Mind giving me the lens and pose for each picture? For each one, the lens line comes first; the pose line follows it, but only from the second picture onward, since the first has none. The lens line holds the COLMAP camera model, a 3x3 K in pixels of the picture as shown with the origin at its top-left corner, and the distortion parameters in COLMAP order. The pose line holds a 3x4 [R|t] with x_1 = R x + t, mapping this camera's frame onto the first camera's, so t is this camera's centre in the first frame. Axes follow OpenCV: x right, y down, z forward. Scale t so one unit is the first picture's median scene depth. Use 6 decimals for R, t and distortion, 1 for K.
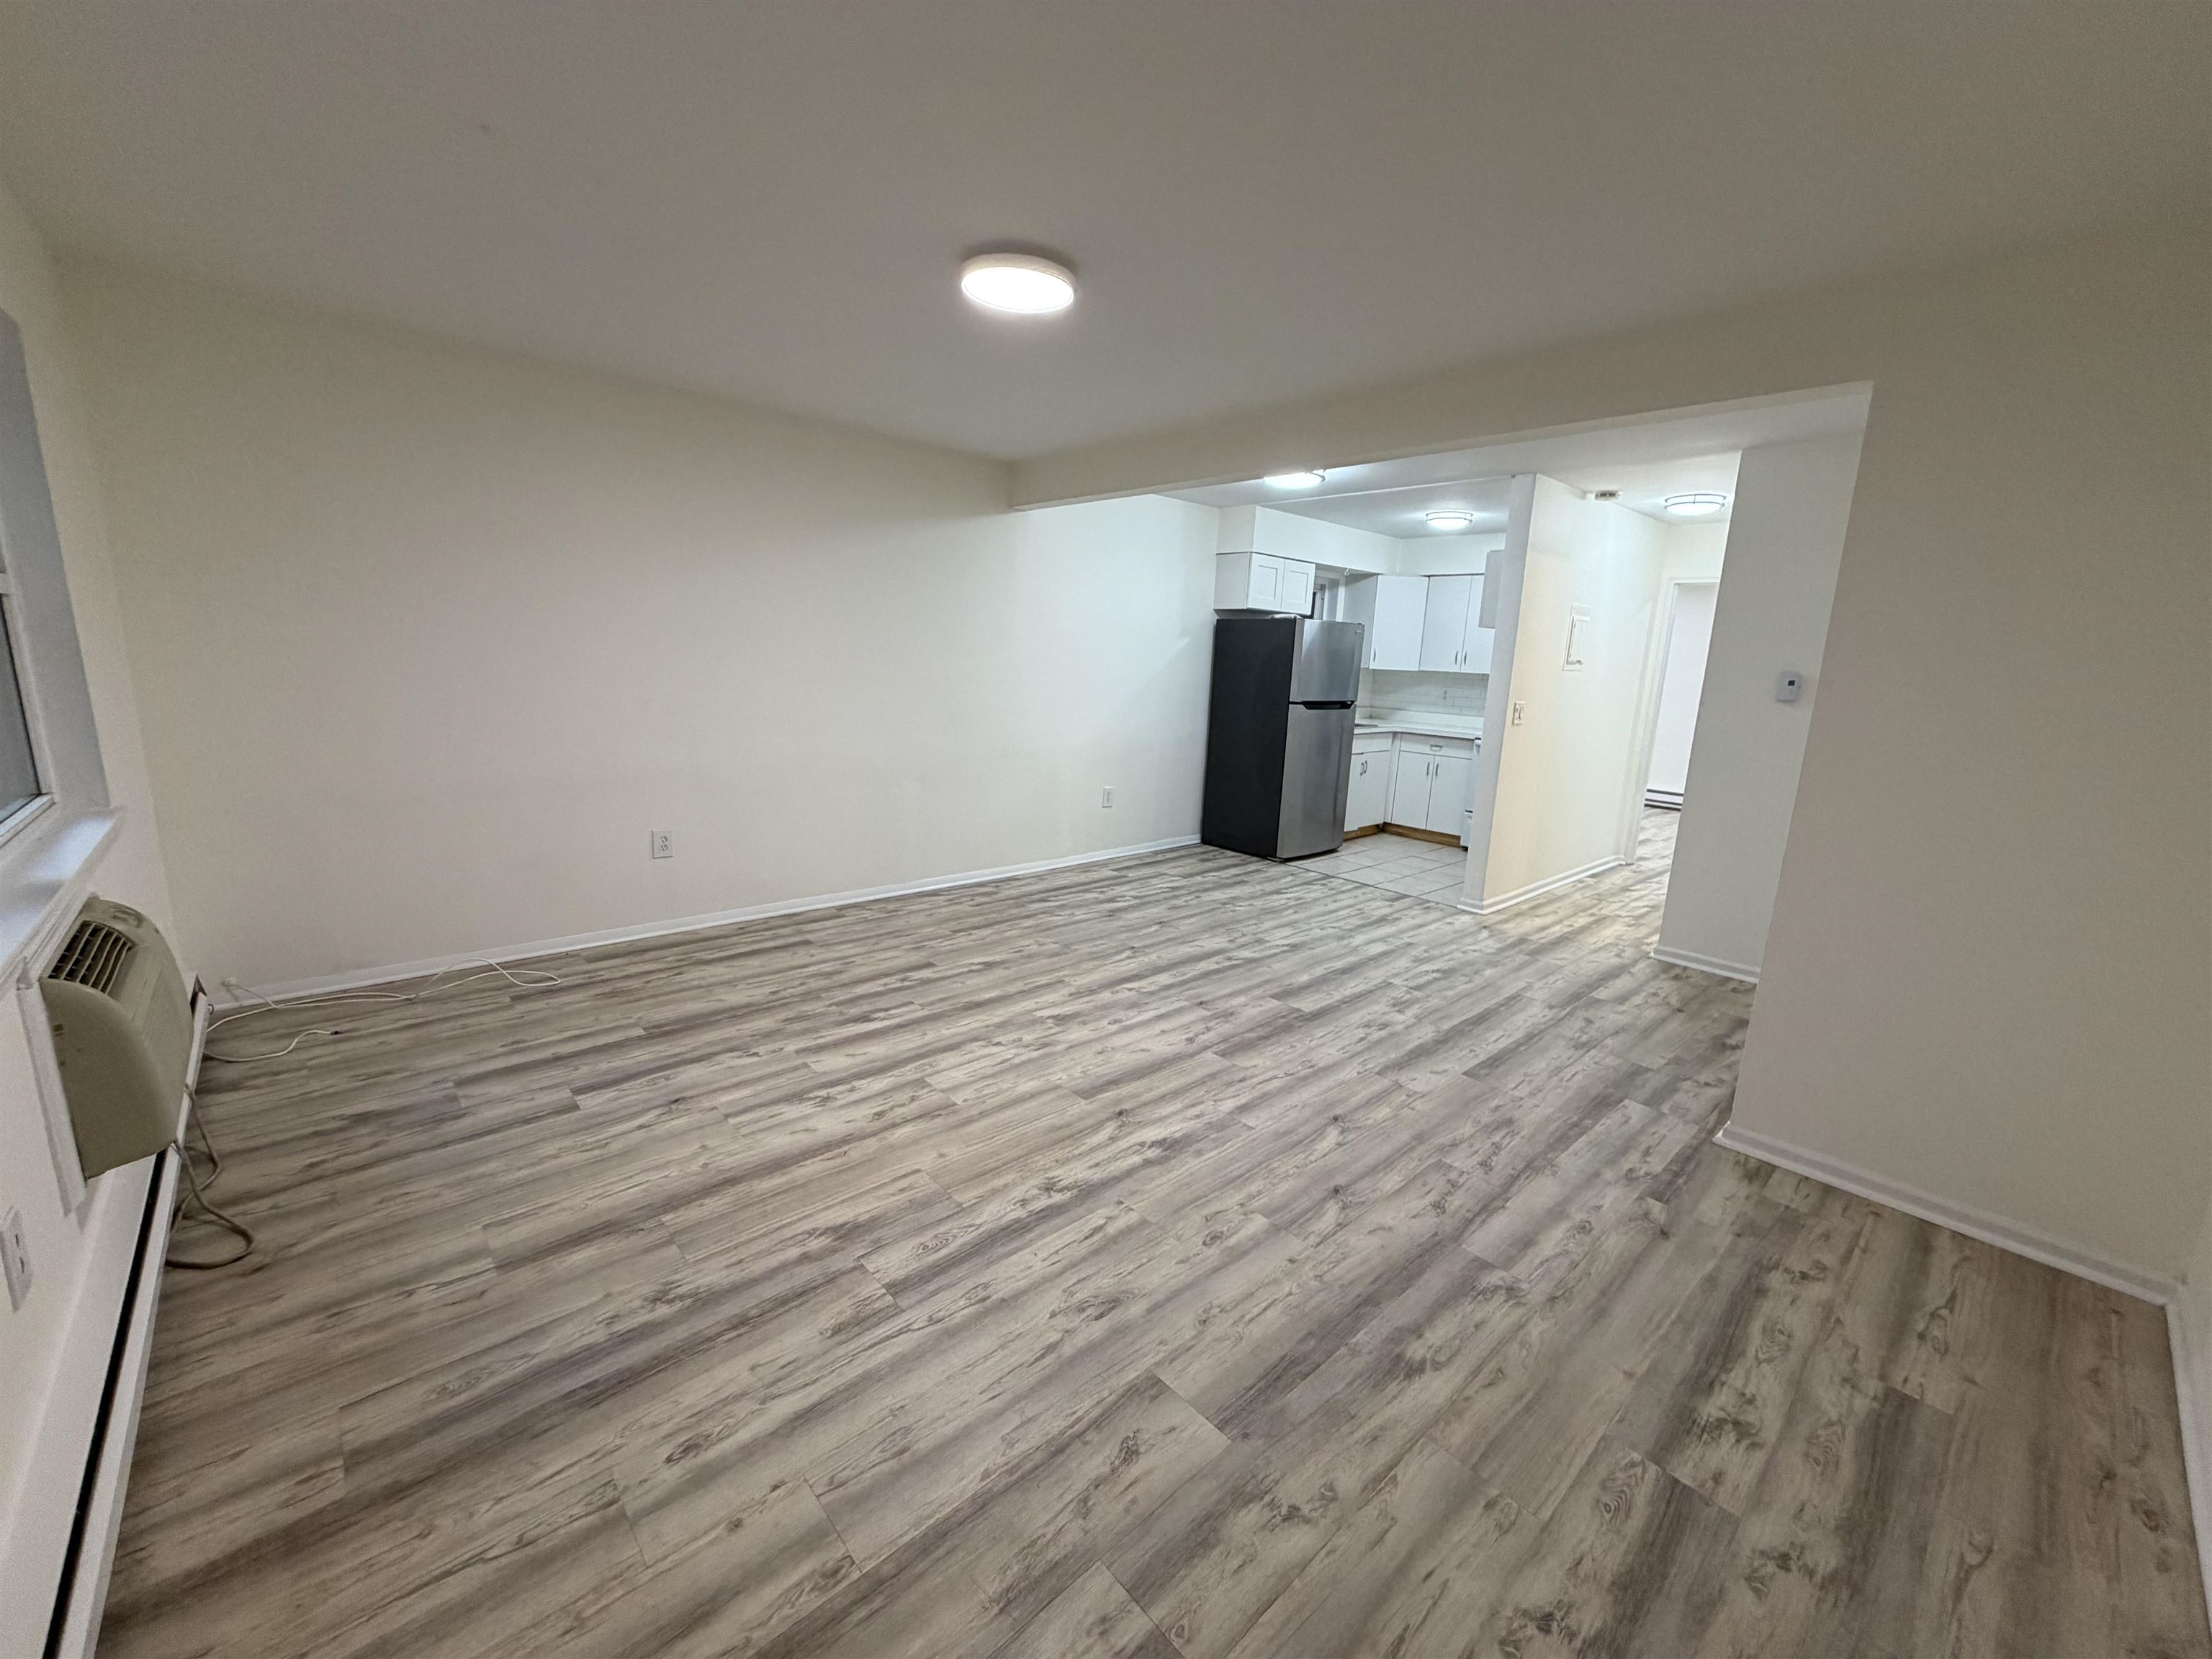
lens RADIAL K [[878.1, 0, 1089.3], [0, 878.1, 828.7], [0, 0, 1]] dist [0.000709, -0.000258]
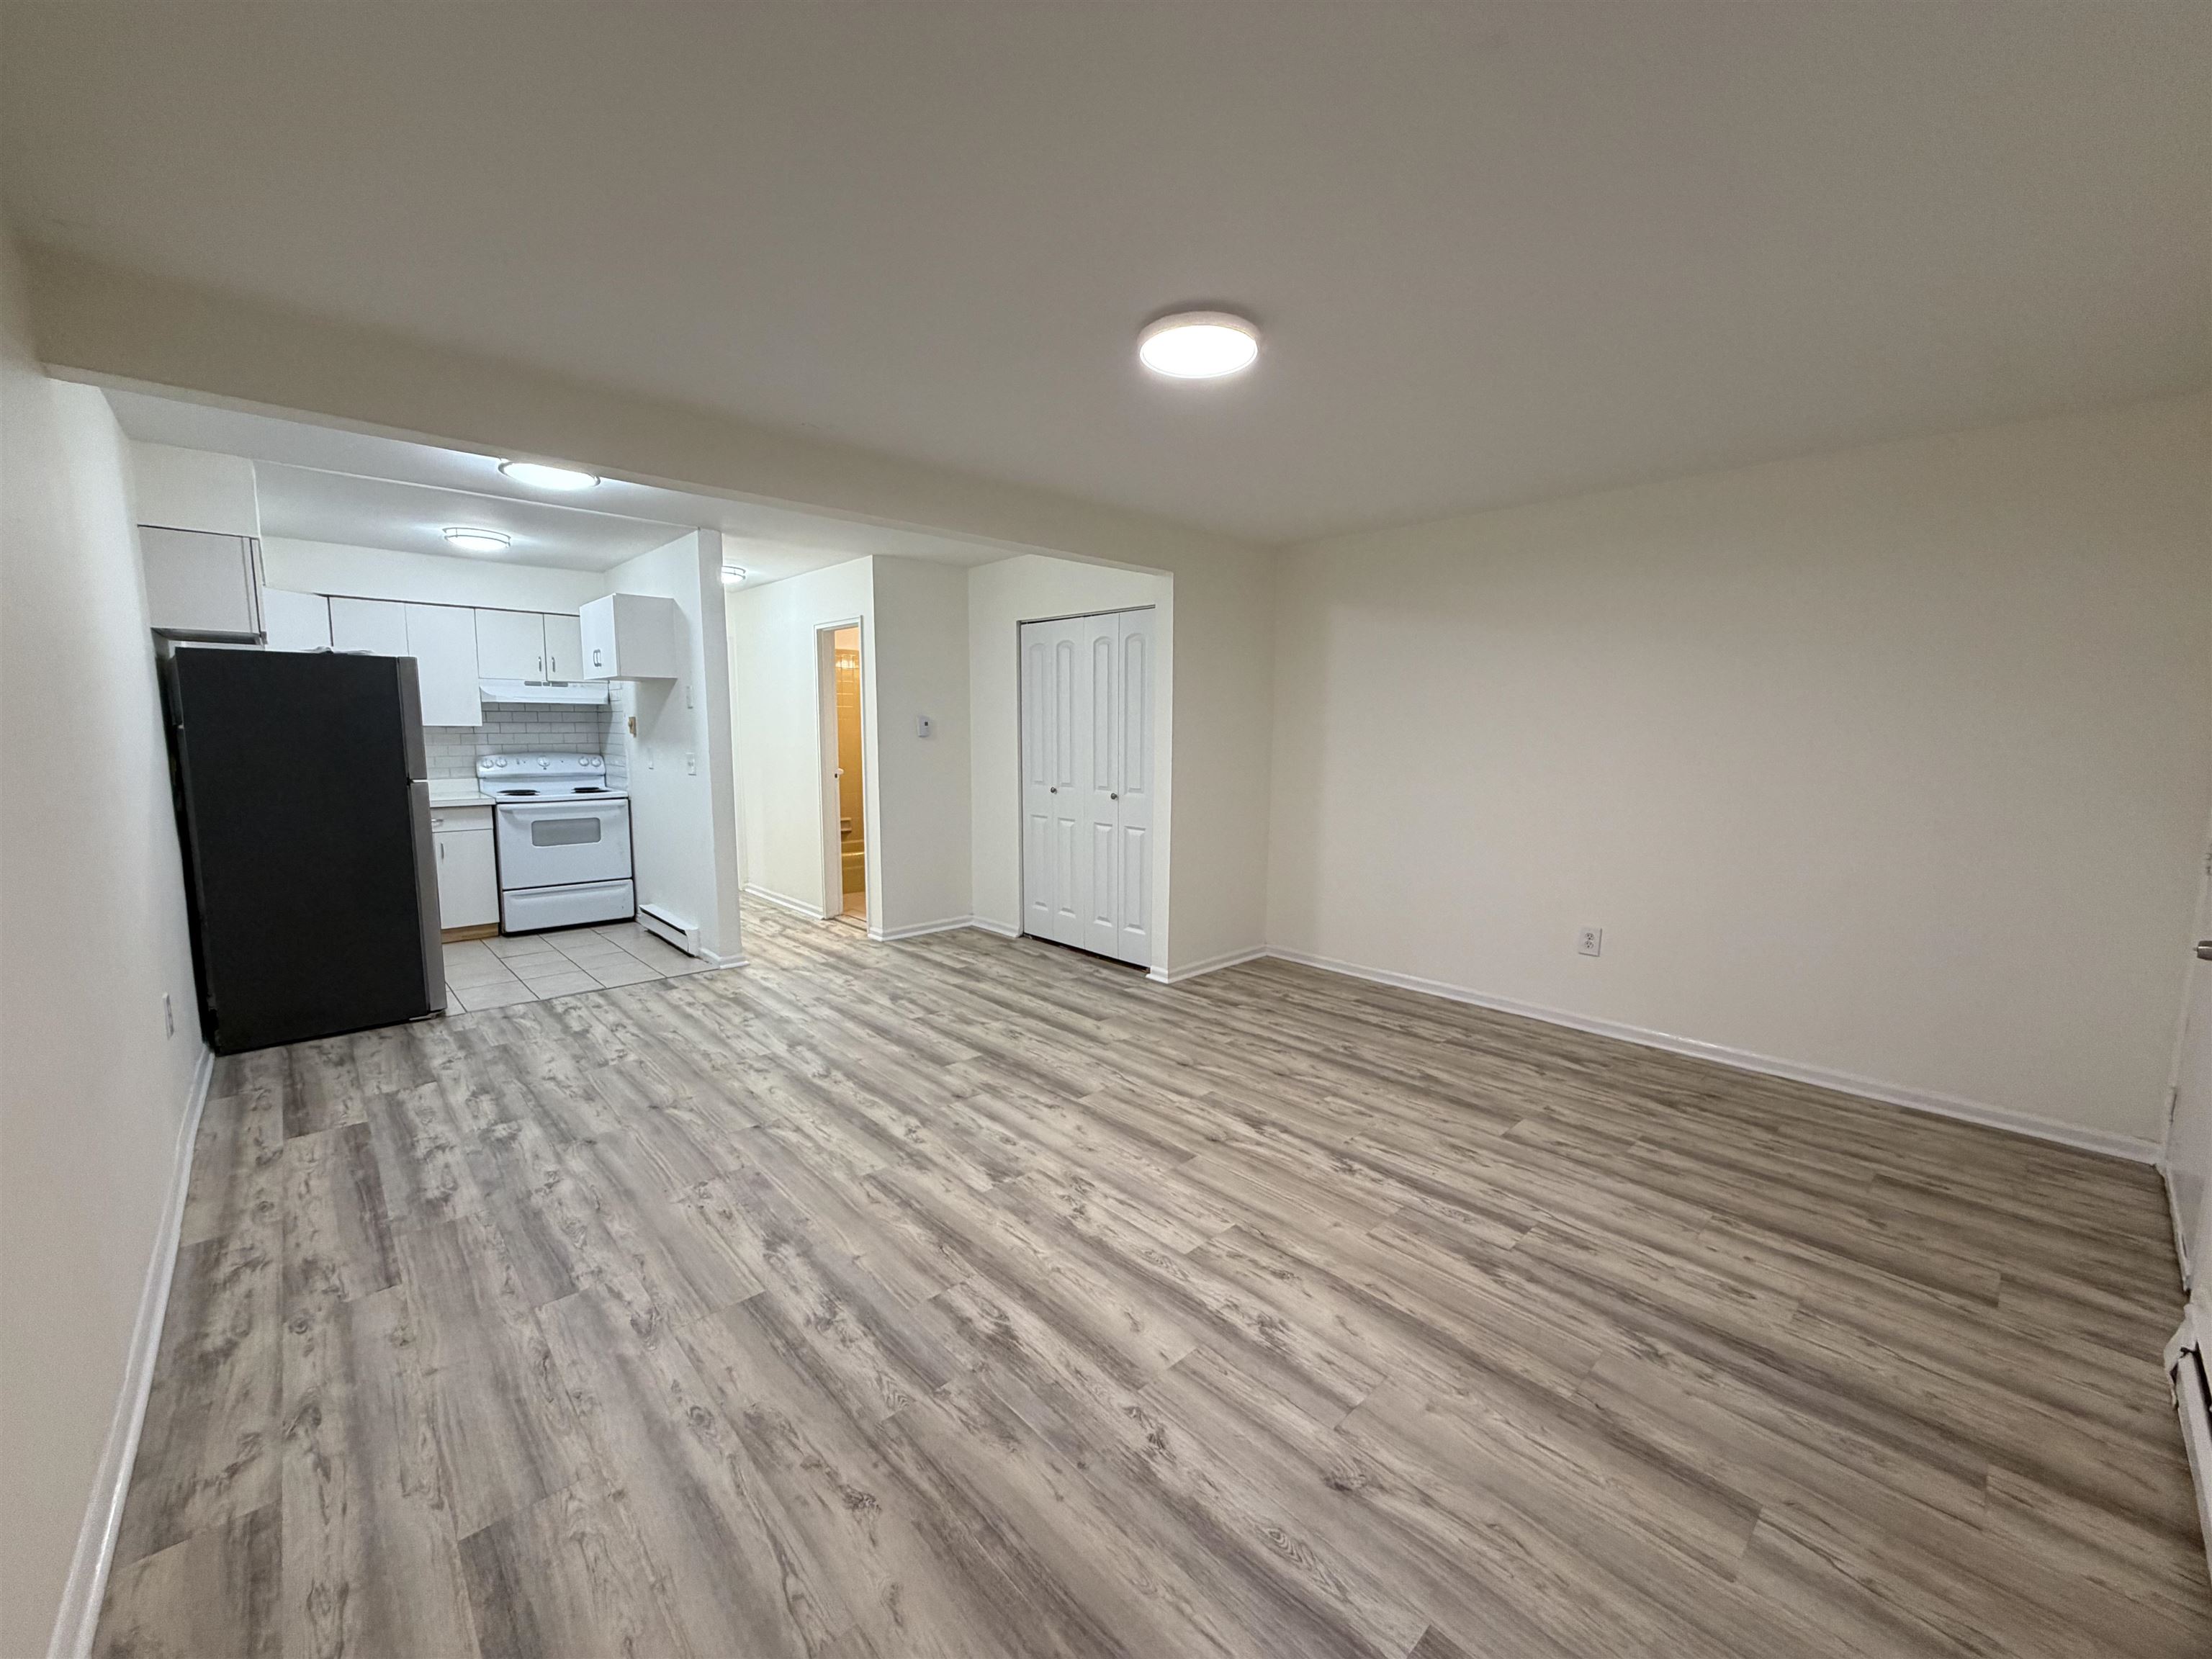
lens RADIAL K [[878.1, 0, 1107.9], [0, 878.1, 834.3], [0, 0, 1]] dist [0.000709, -0.000258]
pose [[-0.026807, -0.164020, 0.986093, -0.777202], [0.189835, 0.967661, 0.166115, -0.198611], [-0.981450, 0.191648, 0.005196, 0.842299]]
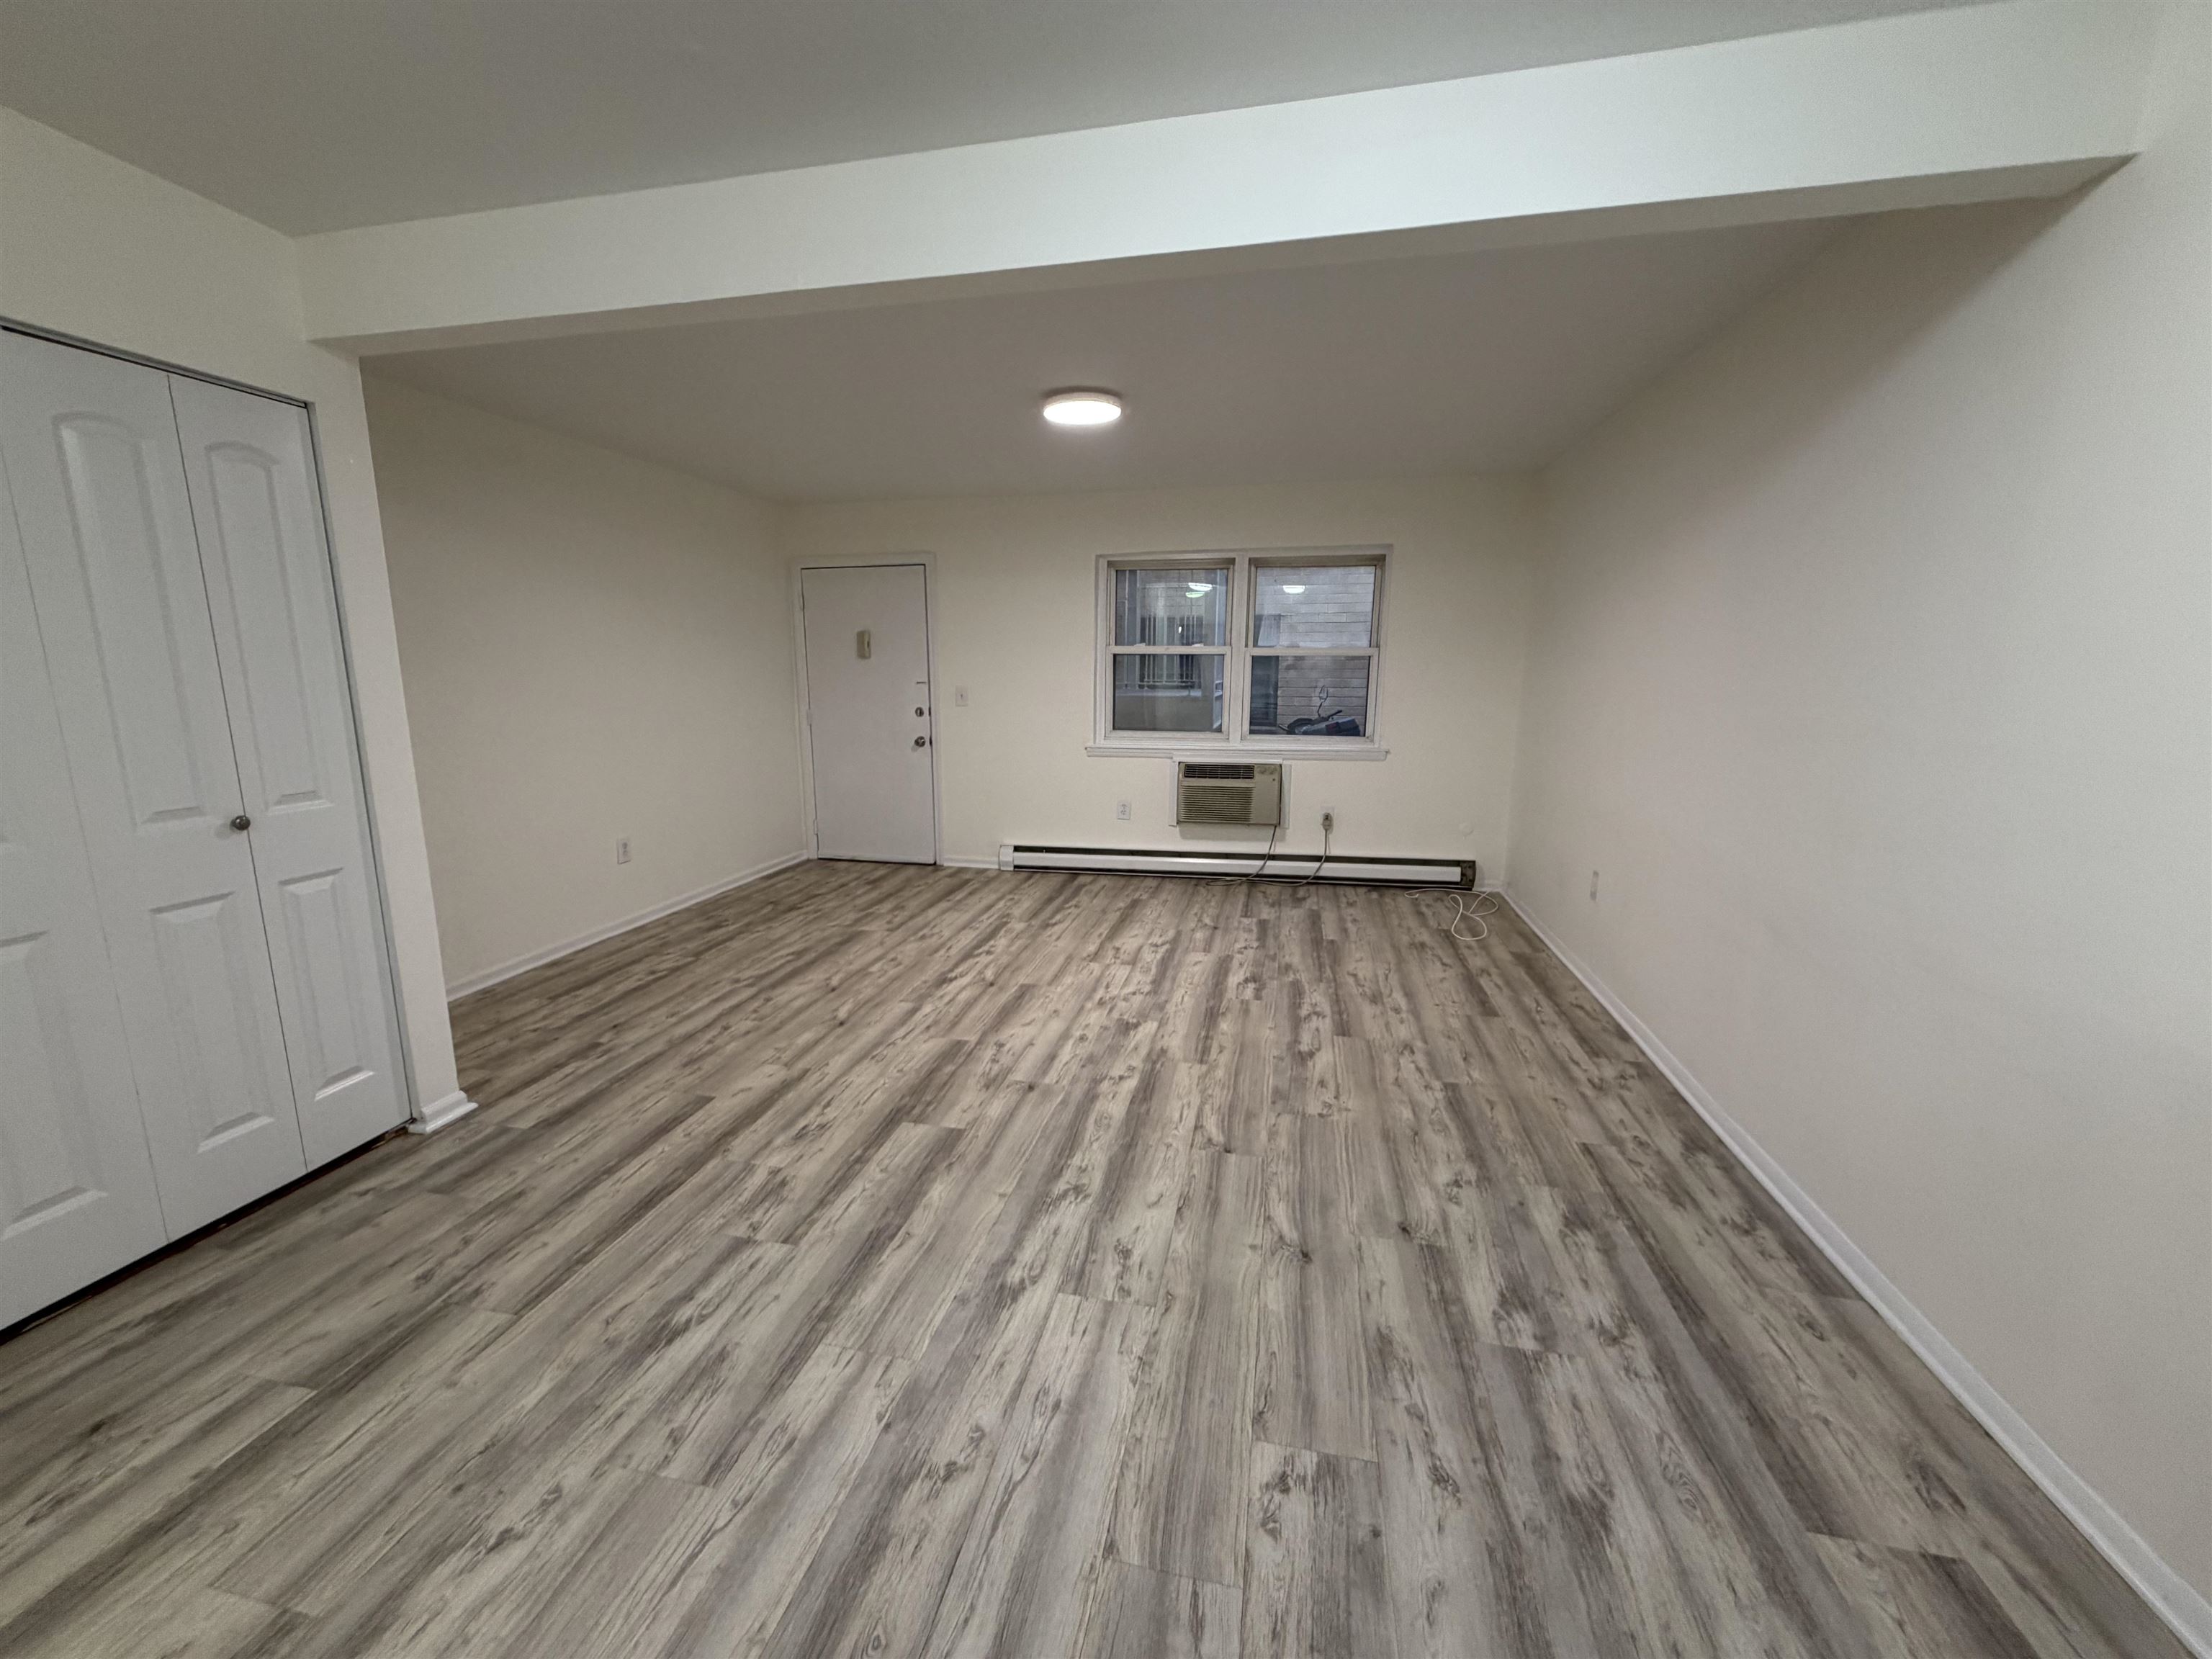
lens RADIAL K [[878.1, 0, 1094.9], [0, 878.1, 828.8], [0, 0, 1]] dist [0.000709, -0.000258]
pose [[-0.808854, 0.065540, -0.584346, 0.564875], [-0.149518, 0.938180, 0.312190, -0.296440], [0.568682, 0.339886, -0.749051, 1.649482]]
